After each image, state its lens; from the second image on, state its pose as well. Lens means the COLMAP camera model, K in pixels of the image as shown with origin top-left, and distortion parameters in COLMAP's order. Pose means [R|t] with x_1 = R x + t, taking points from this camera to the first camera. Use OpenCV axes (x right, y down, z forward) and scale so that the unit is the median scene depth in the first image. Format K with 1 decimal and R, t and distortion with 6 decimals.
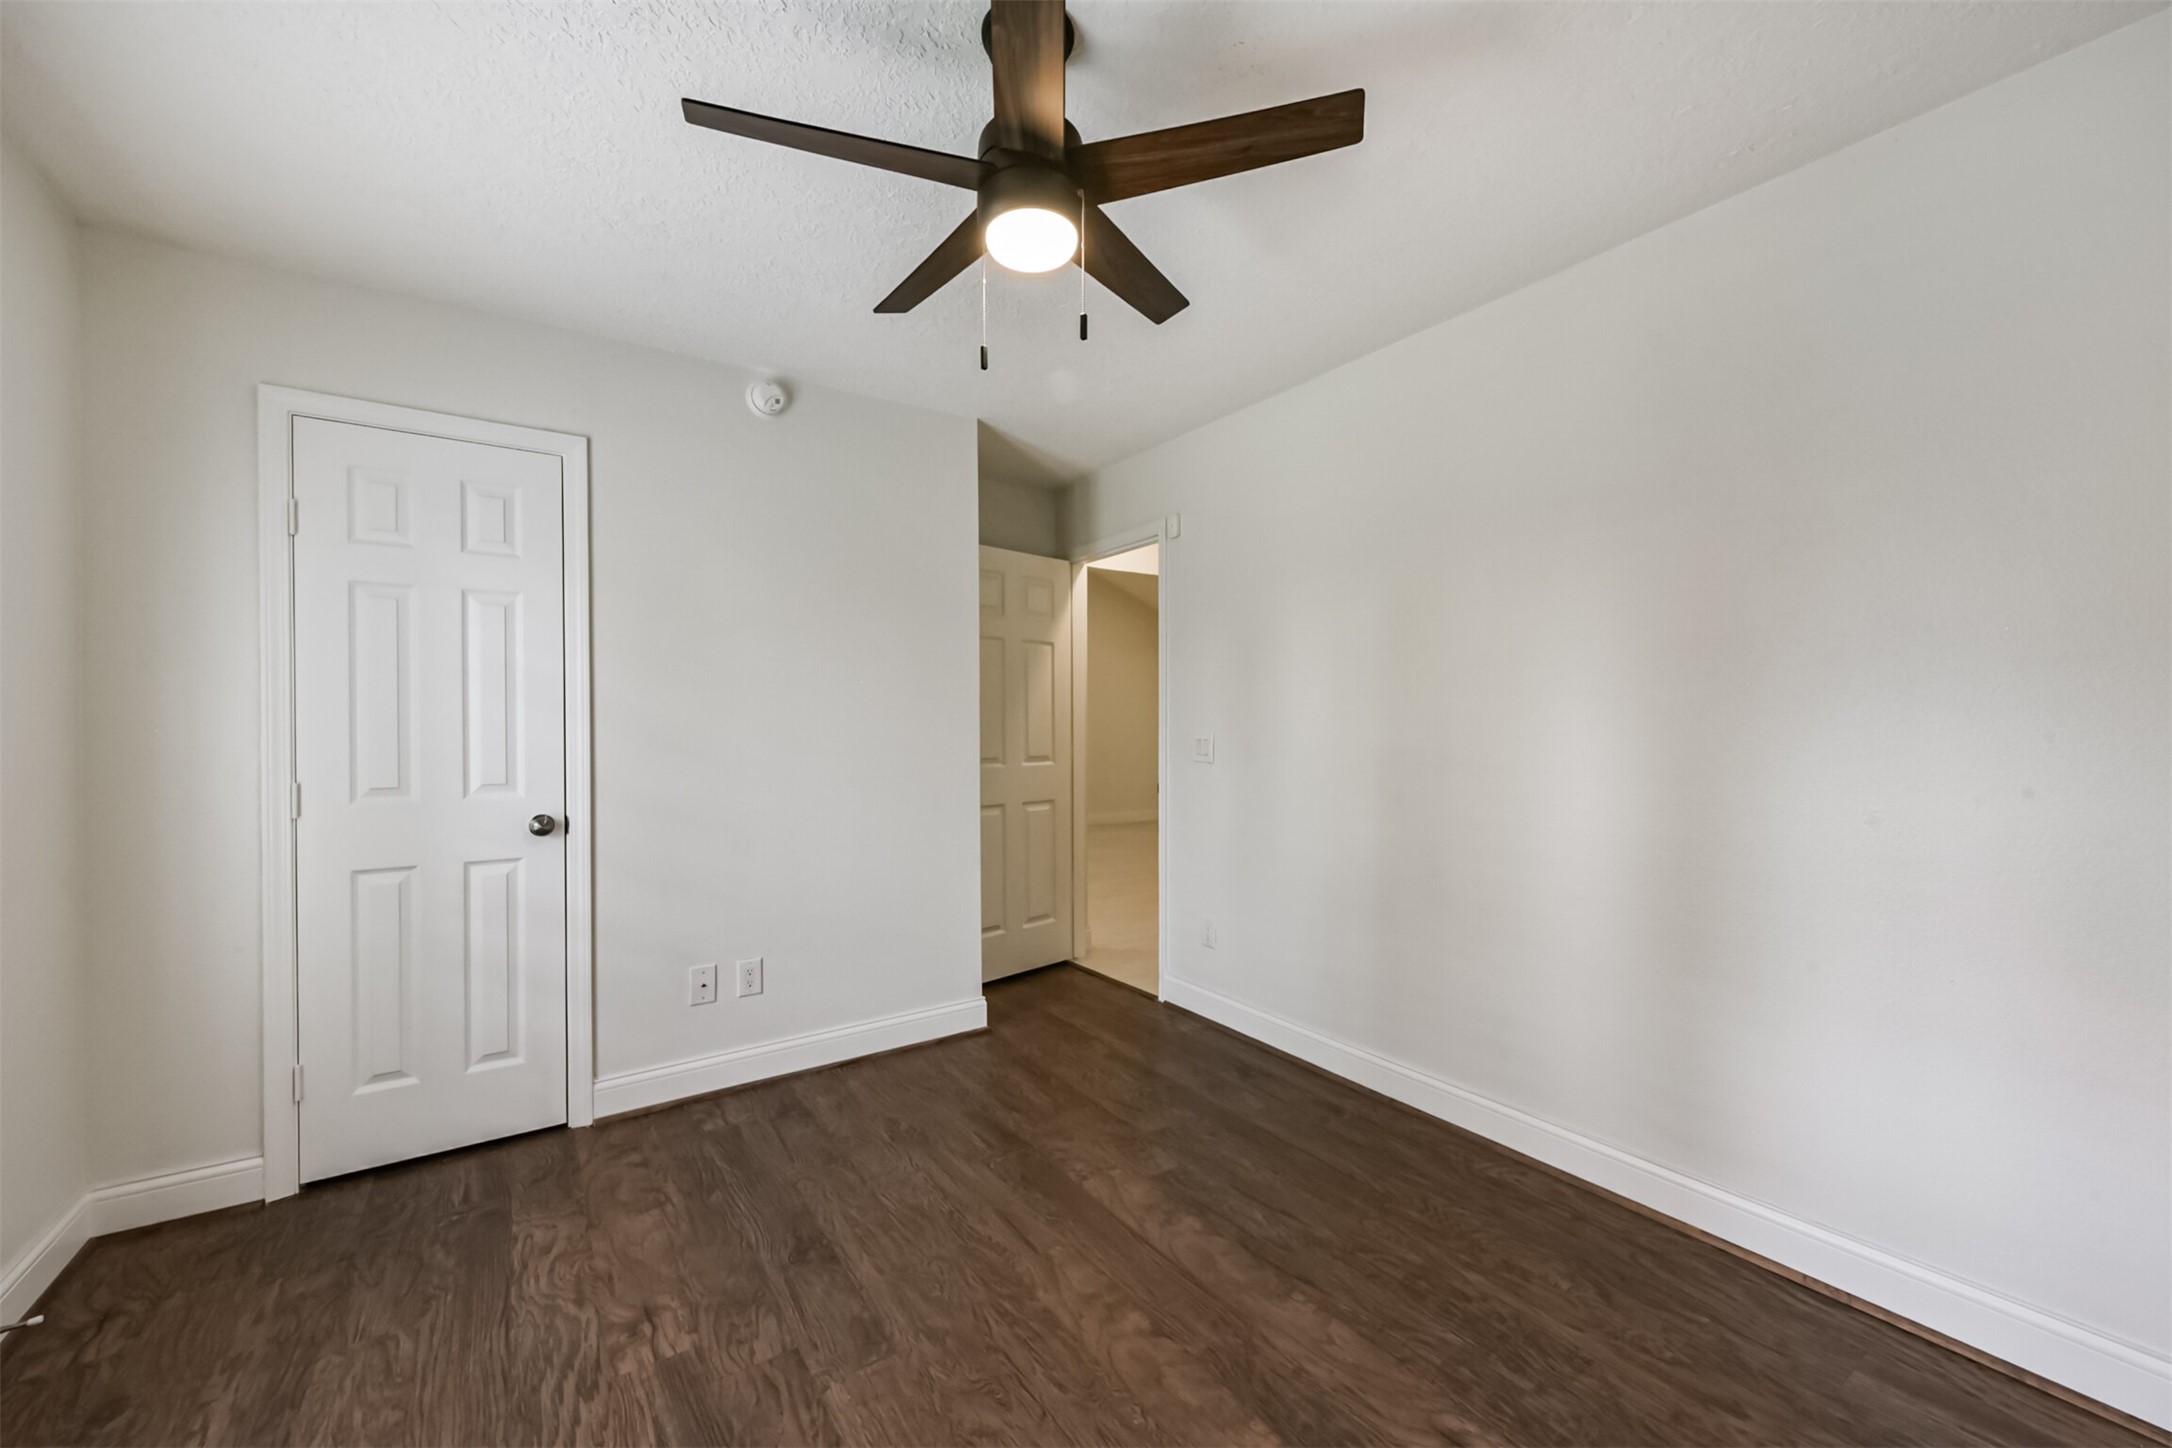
lens RADIAL K [[853.8, 0, 1077.0], [0, 853.8, 732.5], [0, 0, 1]] dist [0.000870, -0.000300]
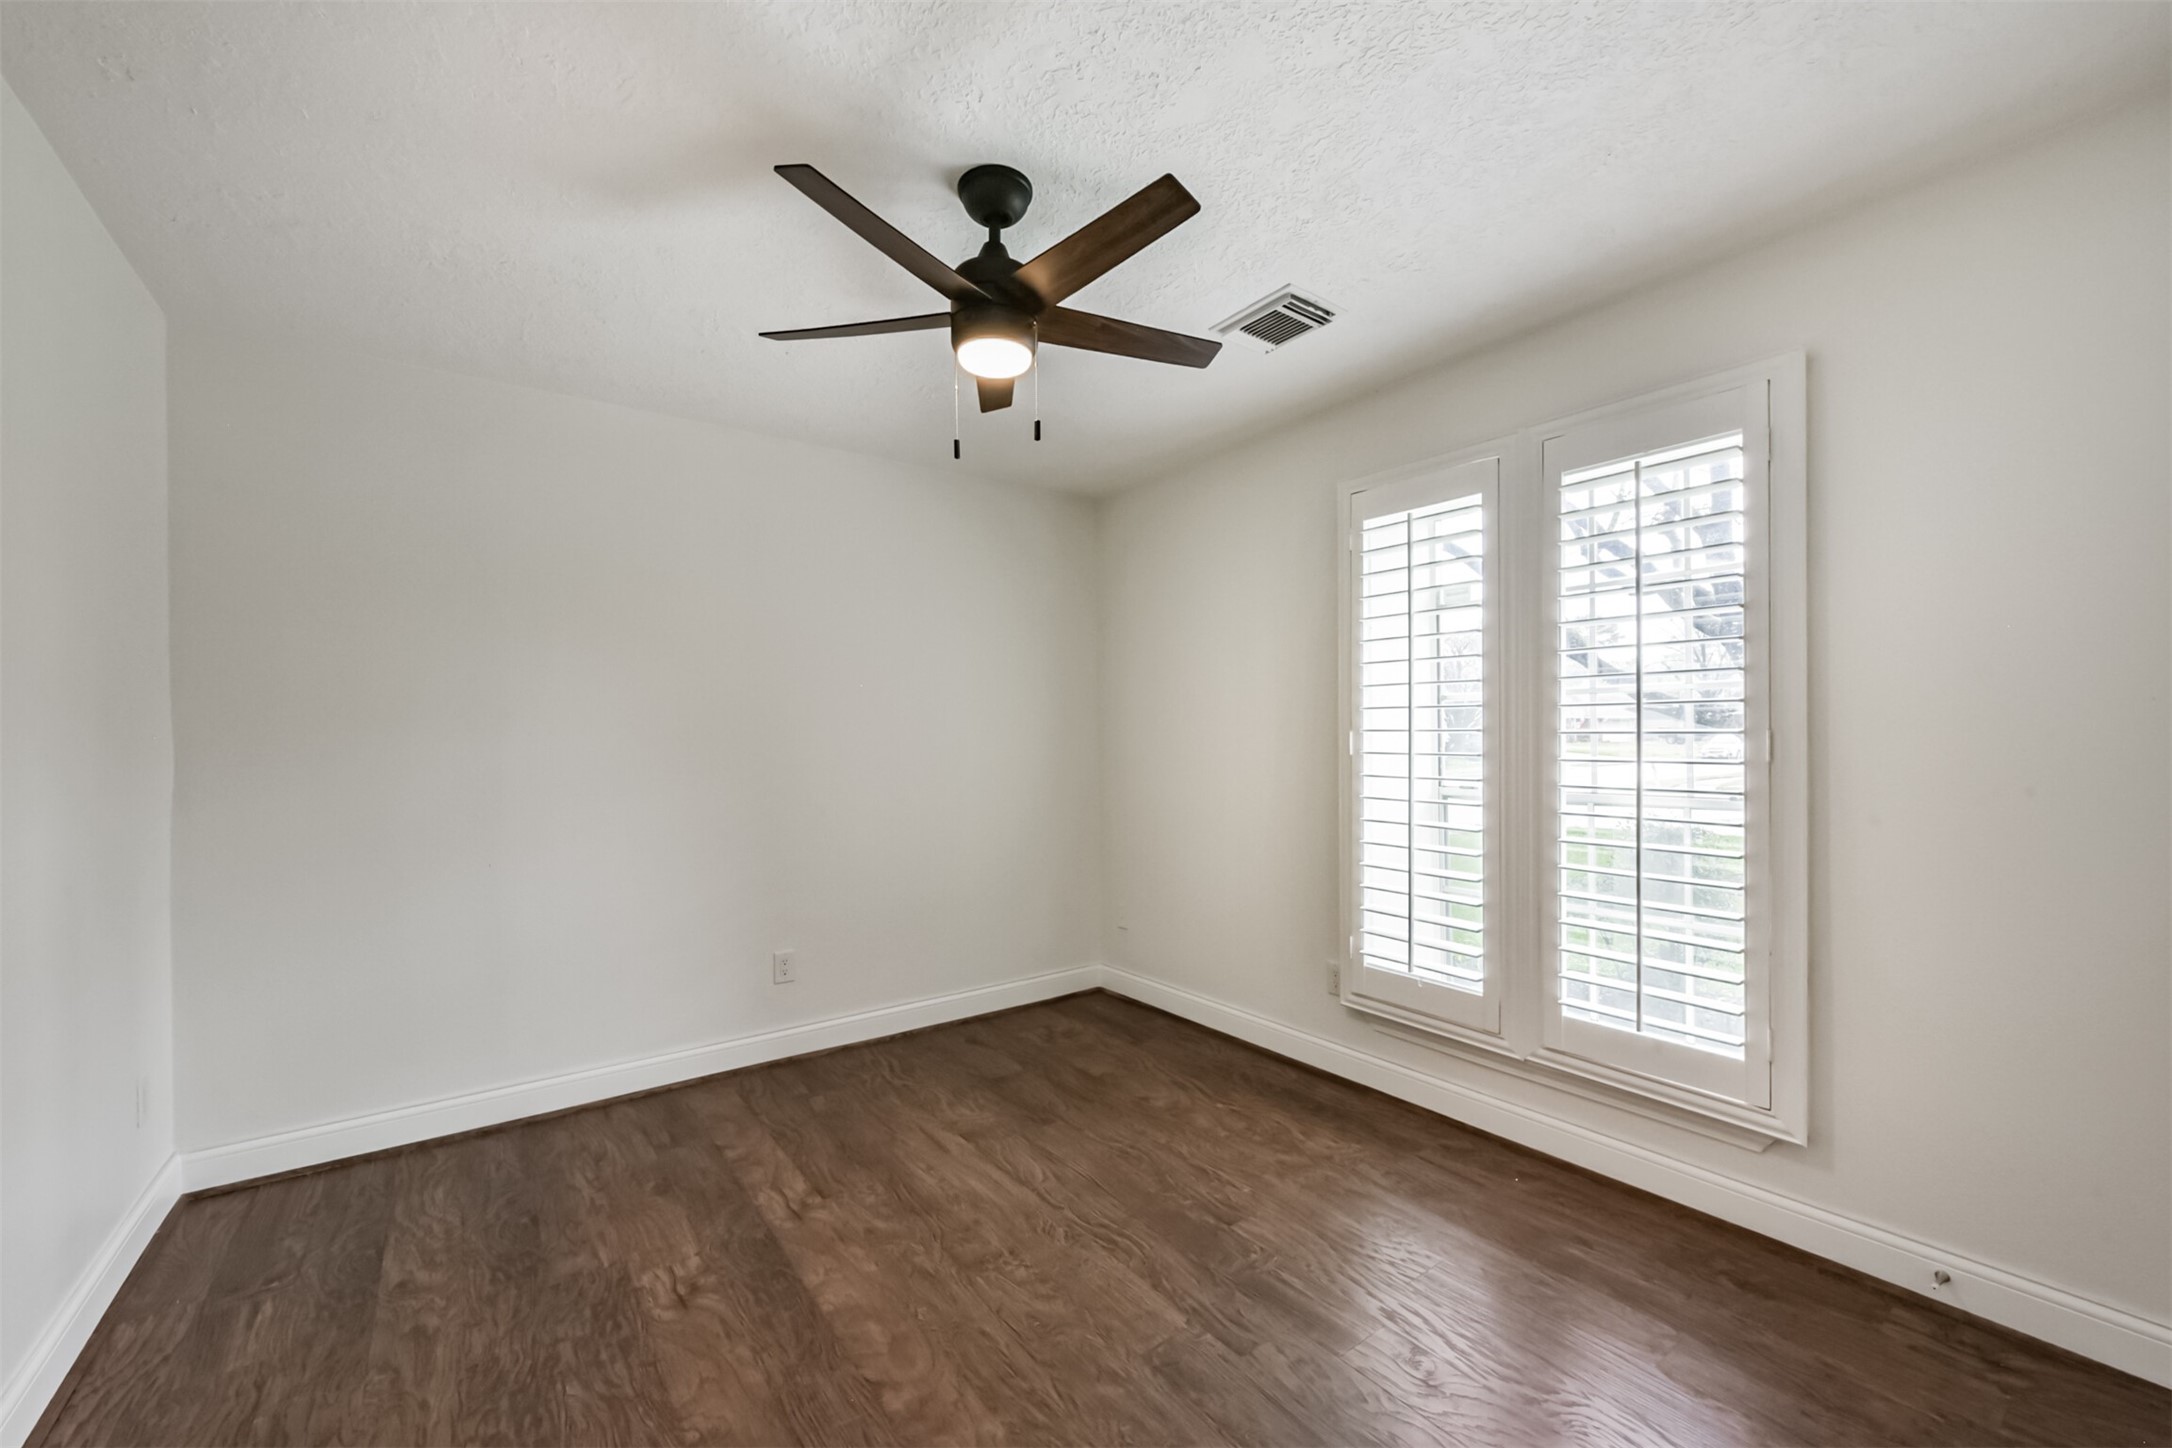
lens RADIAL K [[853.8, 0, 1077.0], [0, 853.8, 732.5], [0, 0, 1]] dist [0.000870, -0.000300]
pose [[-0.999012, 0.014013, -0.042179, -0.099977], [0.013695, 0.999876, 0.007812, -0.034269], [0.042283, 0.007227, -0.999080, 1.993892]]
